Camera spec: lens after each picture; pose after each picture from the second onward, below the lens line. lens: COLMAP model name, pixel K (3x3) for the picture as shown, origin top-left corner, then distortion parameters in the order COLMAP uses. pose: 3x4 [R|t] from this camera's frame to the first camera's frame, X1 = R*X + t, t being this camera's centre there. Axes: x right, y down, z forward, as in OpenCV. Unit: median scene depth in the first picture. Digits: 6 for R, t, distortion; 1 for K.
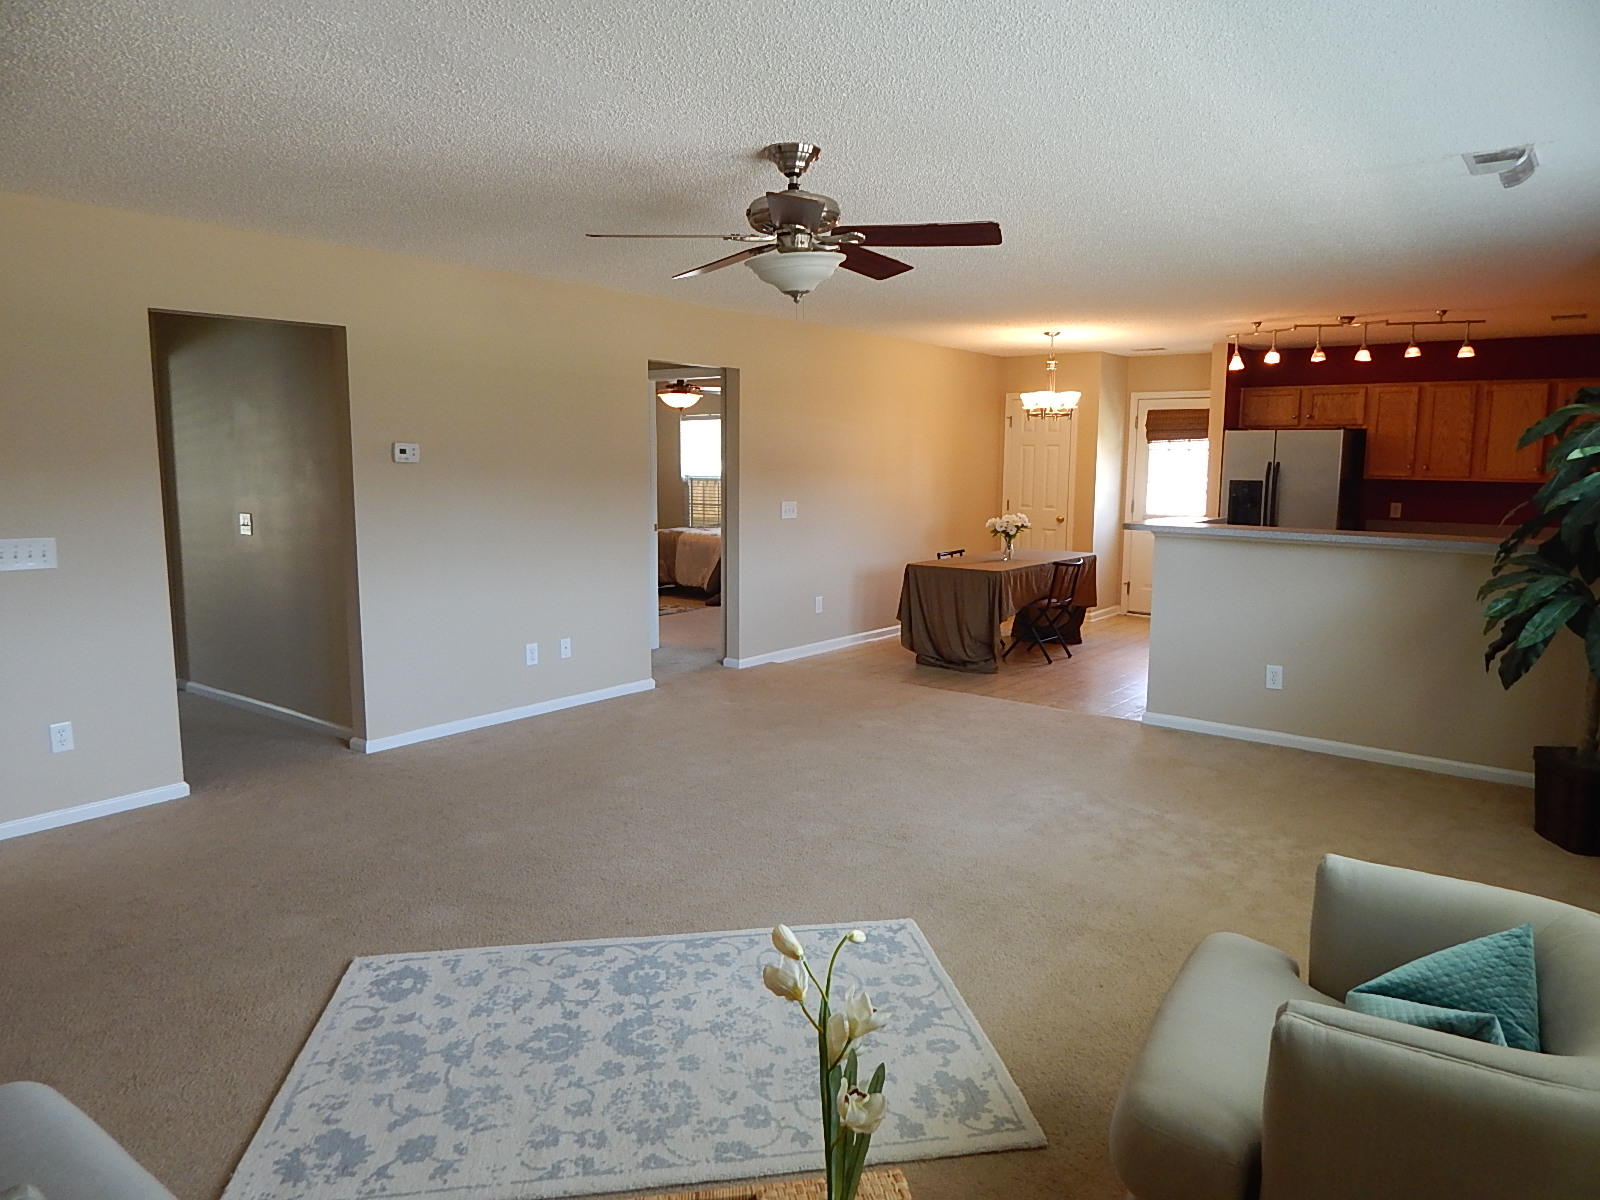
lens RADIAL K [[1046.1, 0, 800.0], [0, 1046.1, 600.0], [0, 0, 1]] dist [-0.000927, -0.000536]
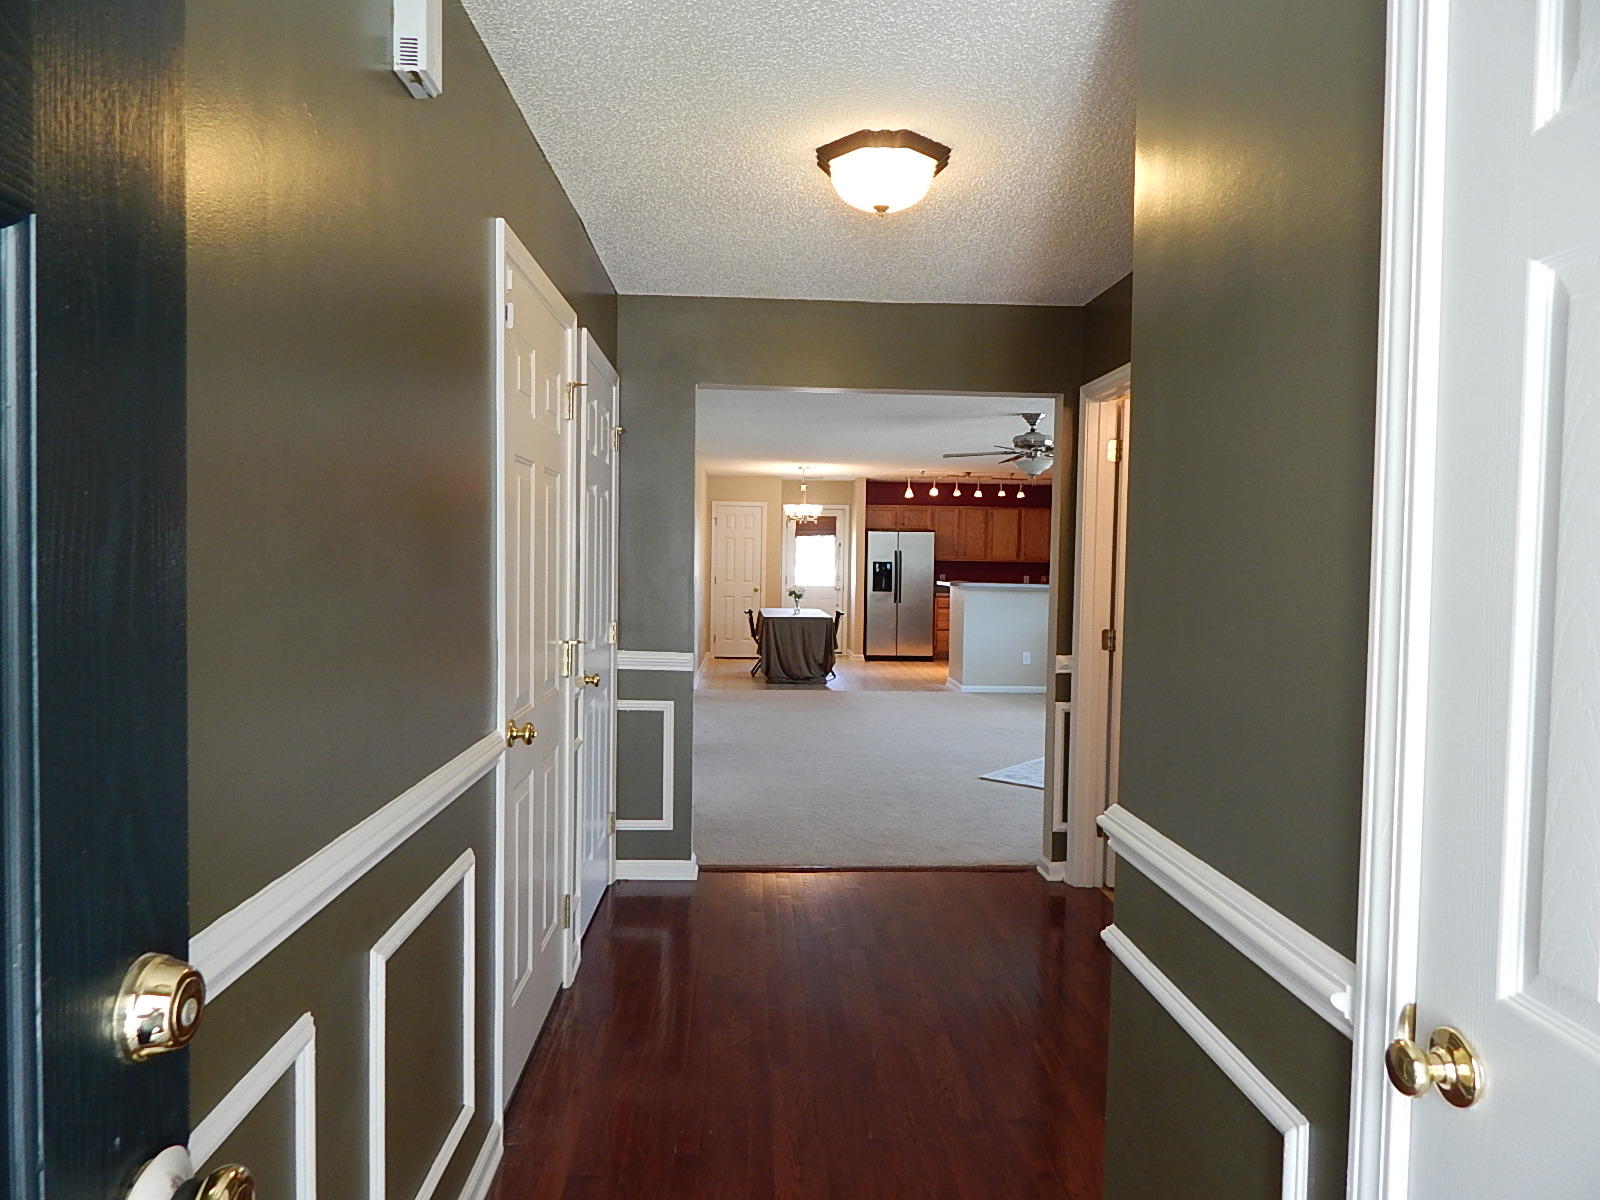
lens RADIAL K [[1046.1, 0, 800.0], [0, 1046.1, 600.0], [0, 0, 1]] dist [-0.000927, -0.000536]
pose [[0.758151, -0.024981, 0.651601, -0.780223], [0.079387, 0.995369, -0.054207, 0.025105], [-0.647229, 0.092826, 0.756623, -0.155087]]
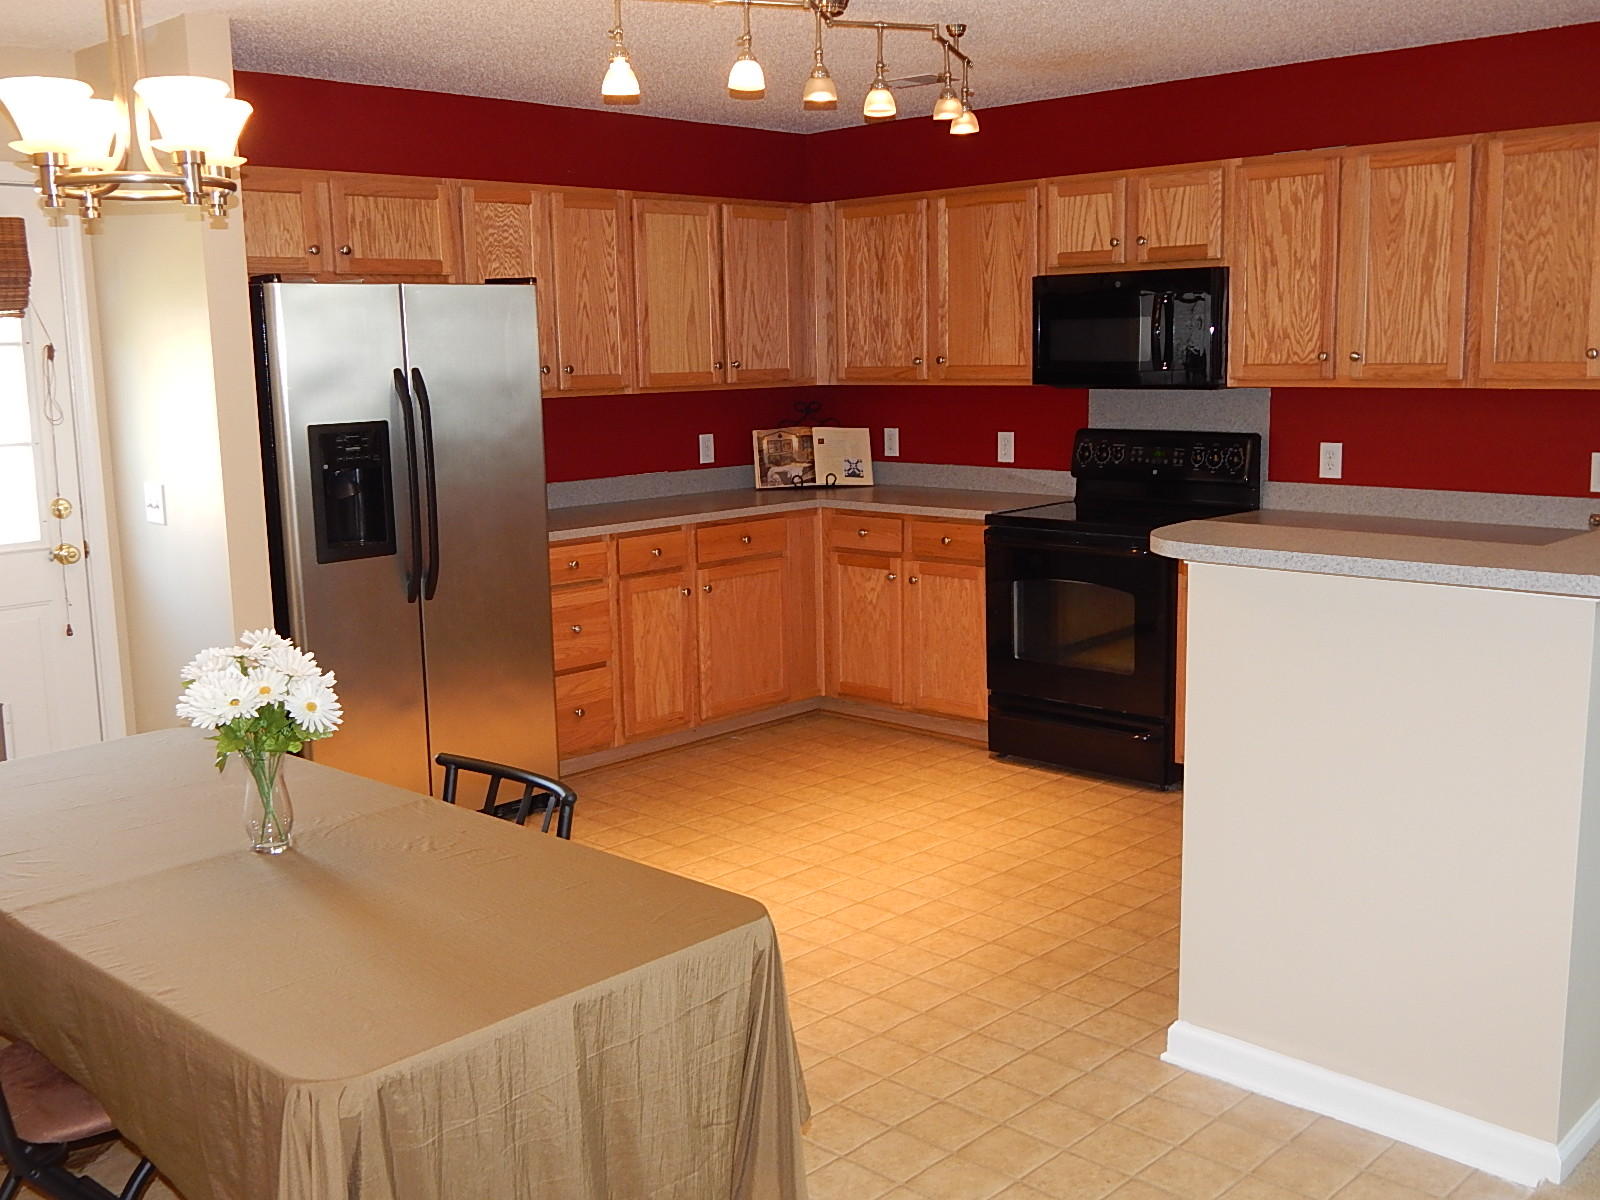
lens RADIAL K [[1557.6, 0, 800.0], [0, 1557.6, 600.0], [0, 0, 1]] dist [-0.003470, -0.001393]
pose [[0.115139, -0.175949, 0.977643, -0.090267], [0.151362, 0.975803, 0.157792, -0.122329], [-0.981750, 0.129810, 0.138985, 0.827820]]
